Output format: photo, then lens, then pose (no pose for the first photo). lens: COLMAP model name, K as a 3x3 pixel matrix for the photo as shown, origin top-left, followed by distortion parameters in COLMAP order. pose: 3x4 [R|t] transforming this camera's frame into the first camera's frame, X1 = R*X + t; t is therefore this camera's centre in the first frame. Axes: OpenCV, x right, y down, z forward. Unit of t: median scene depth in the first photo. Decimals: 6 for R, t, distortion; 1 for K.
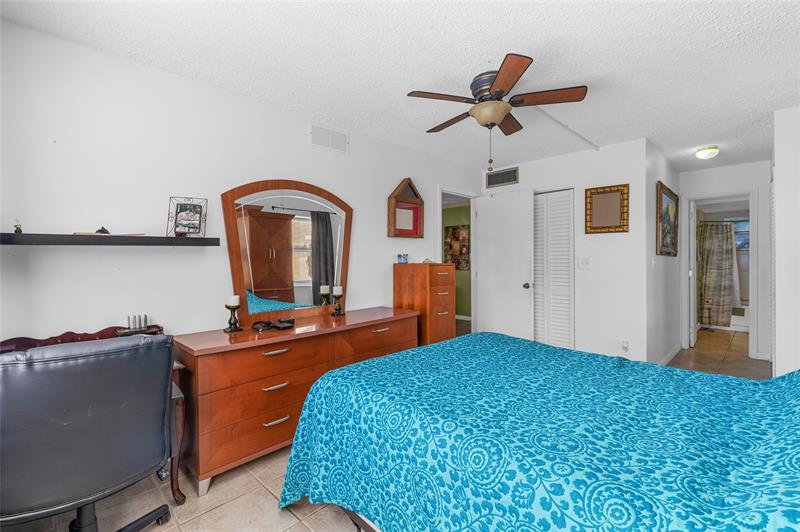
lens RADIAL K [[364.6, 0, 401.6], [0, 364.6, 266.7], [0, 0, 1]] dist [-0.002807, -0.000468]
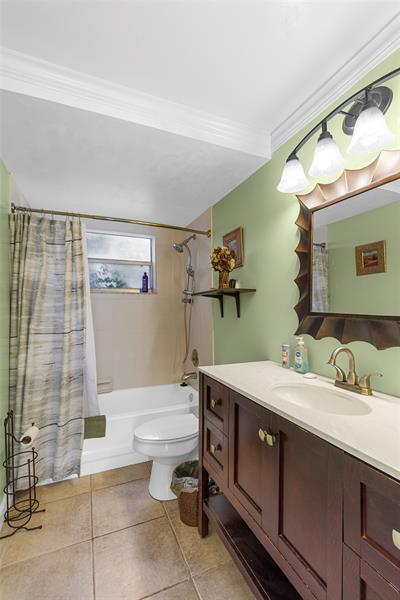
lens RADIAL K [[273.5, 0, 199.0], [0, 273.5, 306.4], [0, 0, 1]] dist [-0.002807, -0.000468]
pose [[0.384882, 0.011448, 0.922895, 0.659906], [0.015092, 0.999711, -0.018694, -0.014155], [-0.922843, 0.021123, 0.384598, 0.745092]]
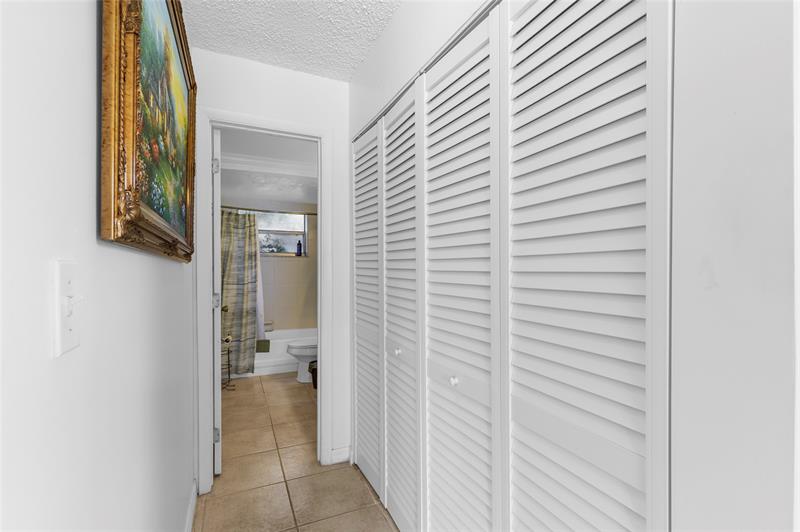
lens RADIAL K [[364.6, 0, 404.3], [0, 364.6, 263.9], [0, 0, 1]] dist [-0.002807, -0.000468]
pose [[0.340491, 0.012477, 0.940165, 0.374053], [0.012098, 0.999771, -0.017650, -0.013190], [-0.940170, 0.017384, 0.340262, 0.514890]]
